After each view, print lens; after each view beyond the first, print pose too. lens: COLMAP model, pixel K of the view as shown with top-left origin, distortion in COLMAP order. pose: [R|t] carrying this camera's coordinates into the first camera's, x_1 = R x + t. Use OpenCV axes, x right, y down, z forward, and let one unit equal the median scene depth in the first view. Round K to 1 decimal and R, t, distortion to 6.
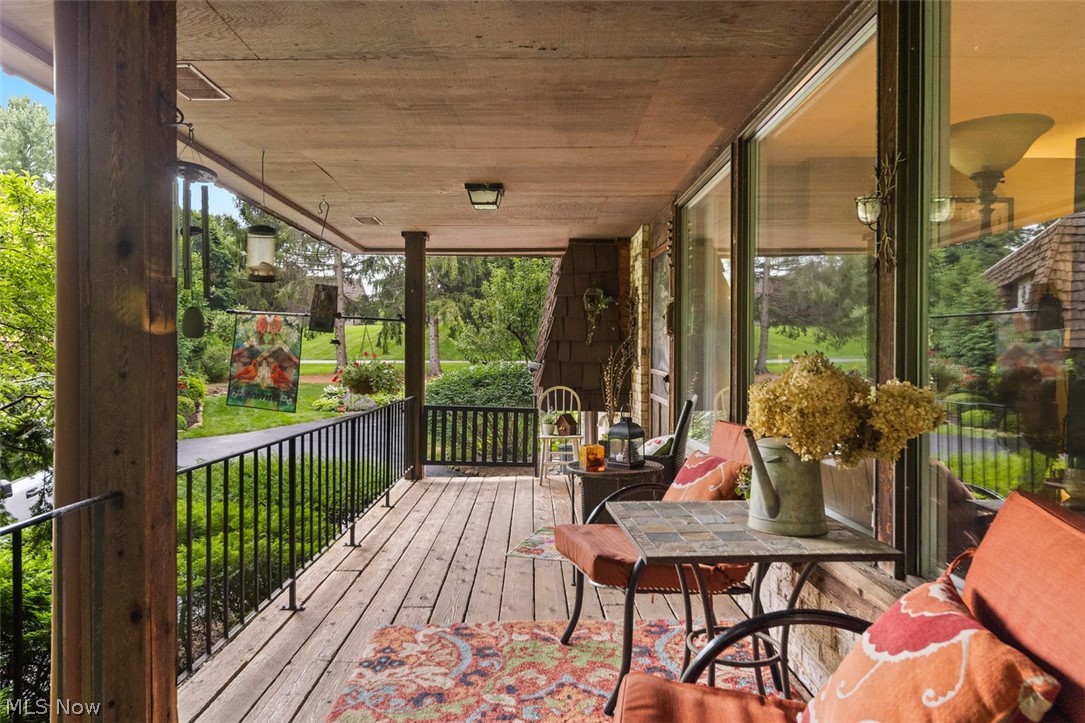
lens RADIAL K [[750.5, 0, 540.9], [0, 750.5, 361.3], [0, 0, 1]] dist [0.002715, 0.000356]
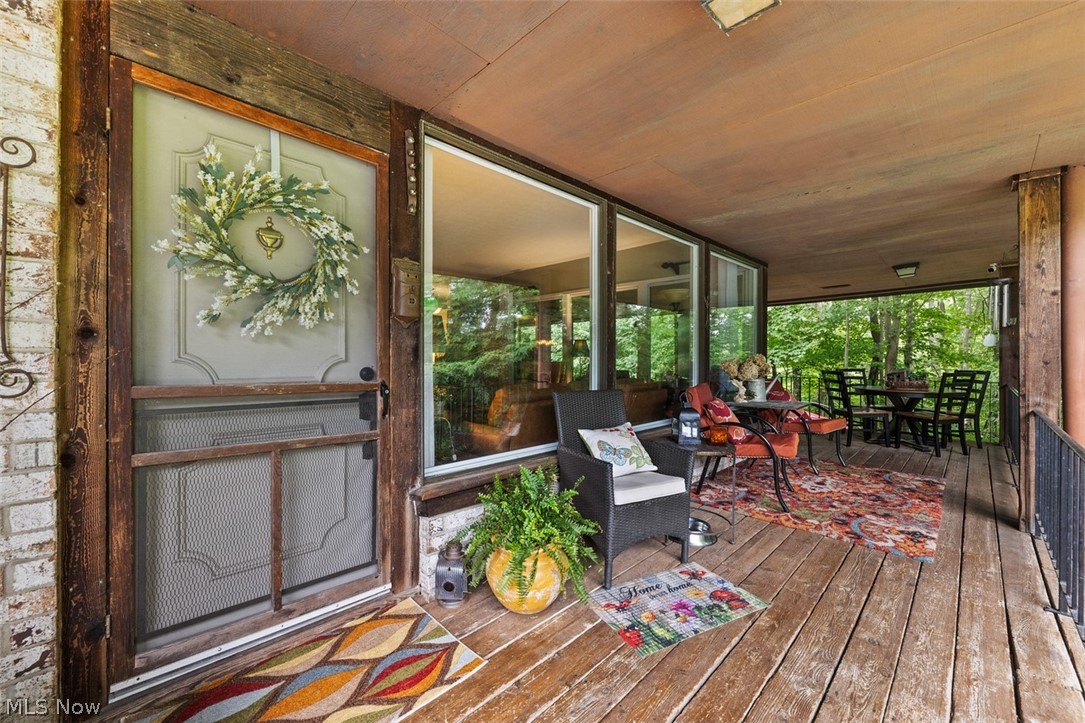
lens RADIAL K [[430.4, 0, 535.2], [0, 430.4, 353.7], [0, 0, 1]] dist [0.006707, -0.002598]
pose [[-0.695438, -0.001993, 0.718583, -0.317448], [0.001601, 0.999989, 0.004324, -0.016482], [-0.718584, 0.004158, -0.695427, 2.330351]]
